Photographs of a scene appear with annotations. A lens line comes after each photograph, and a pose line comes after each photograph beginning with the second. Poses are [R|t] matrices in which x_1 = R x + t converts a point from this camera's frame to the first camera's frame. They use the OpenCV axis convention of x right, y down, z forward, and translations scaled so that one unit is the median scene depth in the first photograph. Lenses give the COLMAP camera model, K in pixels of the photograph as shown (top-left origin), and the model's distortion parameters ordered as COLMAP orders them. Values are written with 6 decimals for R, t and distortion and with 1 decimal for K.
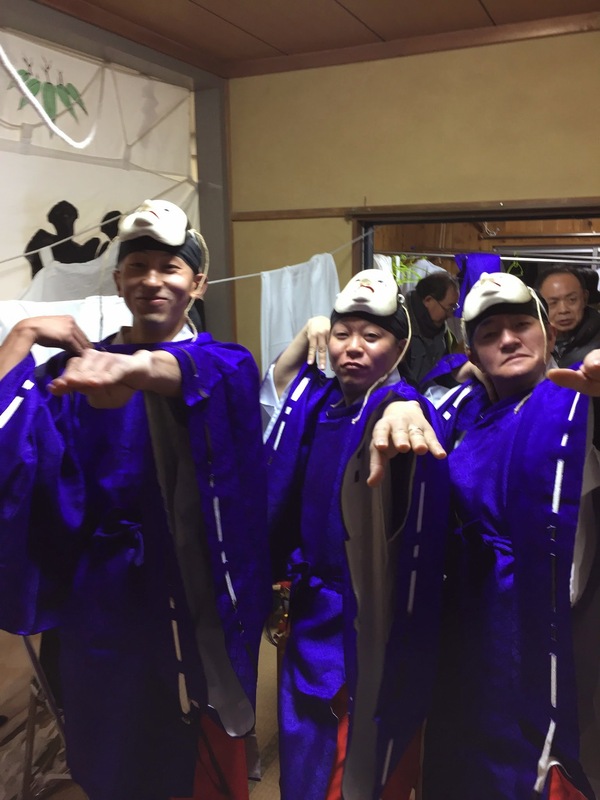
lens RADIAL K [[667.6, 0, 298.8], [0, 667.6, 399.7], [0, 0, 1]] dist [0.009817, 0.002646]
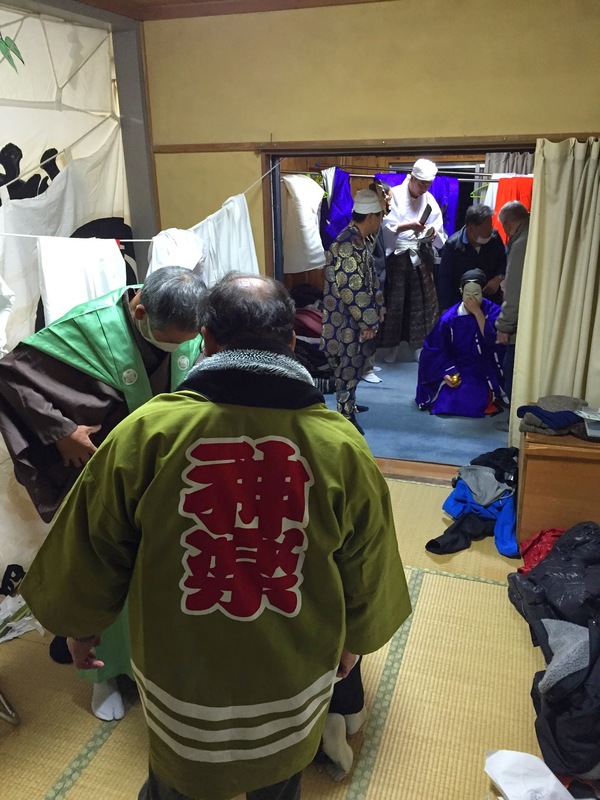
lens RADIAL K [[667.6, 0, 299.1], [0, 667.6, 402.0], [0, 0, 1]] dist [0.009817, 0.002646]
pose [[0.990792, -0.056153, 0.123201, -0.023167], [0.039350, 0.990089, 0.134813, 0.006626], [-0.129550, -0.128723, 0.983182, -0.222240]]
